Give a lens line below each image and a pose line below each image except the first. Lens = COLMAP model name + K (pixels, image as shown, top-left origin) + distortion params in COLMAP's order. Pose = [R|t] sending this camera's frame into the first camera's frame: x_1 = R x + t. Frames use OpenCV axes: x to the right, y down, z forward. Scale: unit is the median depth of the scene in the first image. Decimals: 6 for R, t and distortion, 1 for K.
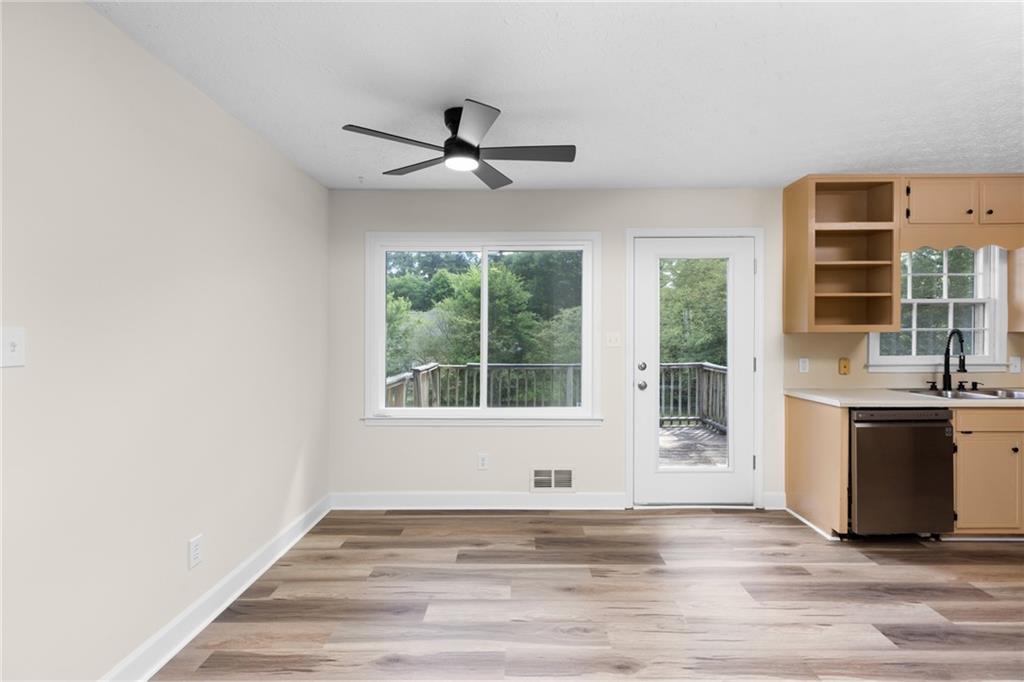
lens RADIAL K [[463.8, 0, 507.0], [0, 463.8, 342.9], [0, 0, 1]] dist [0.006186, -0.000381]
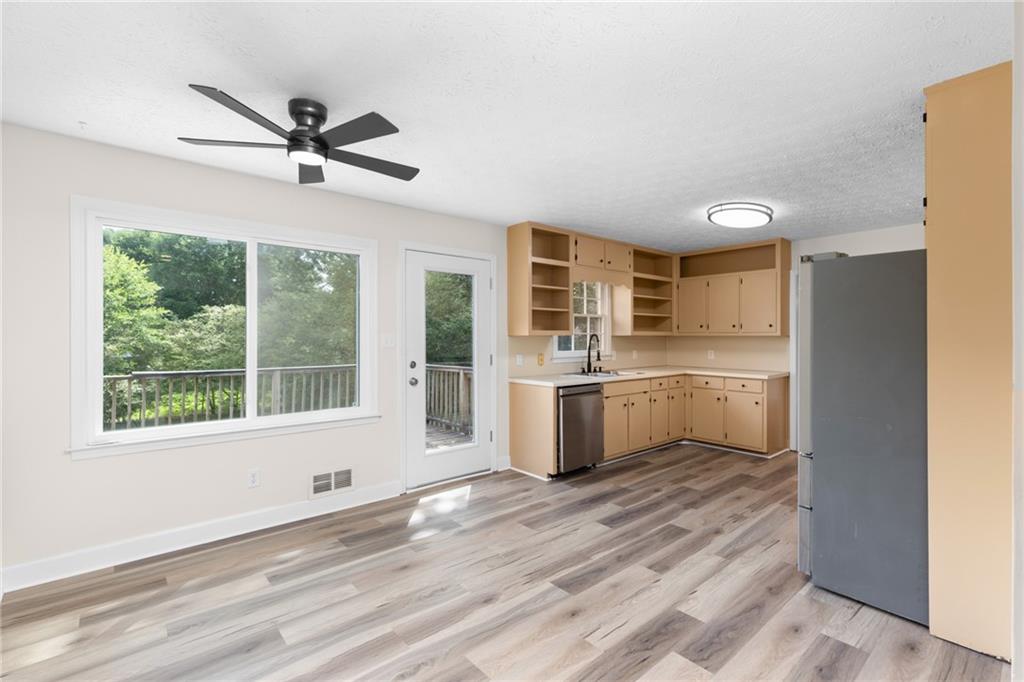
lens RADIAL K [[463.8, 0, 497.9], [0, 463.8, 343.2], [0, 0, 1]] dist [0.006186, -0.000381]
pose [[0.763325, -0.006584, 0.645981, -0.310265], [0.008950, 0.999960, -0.000384, 0.000506], [-0.645953, 0.006075, 0.763353, 0.010098]]
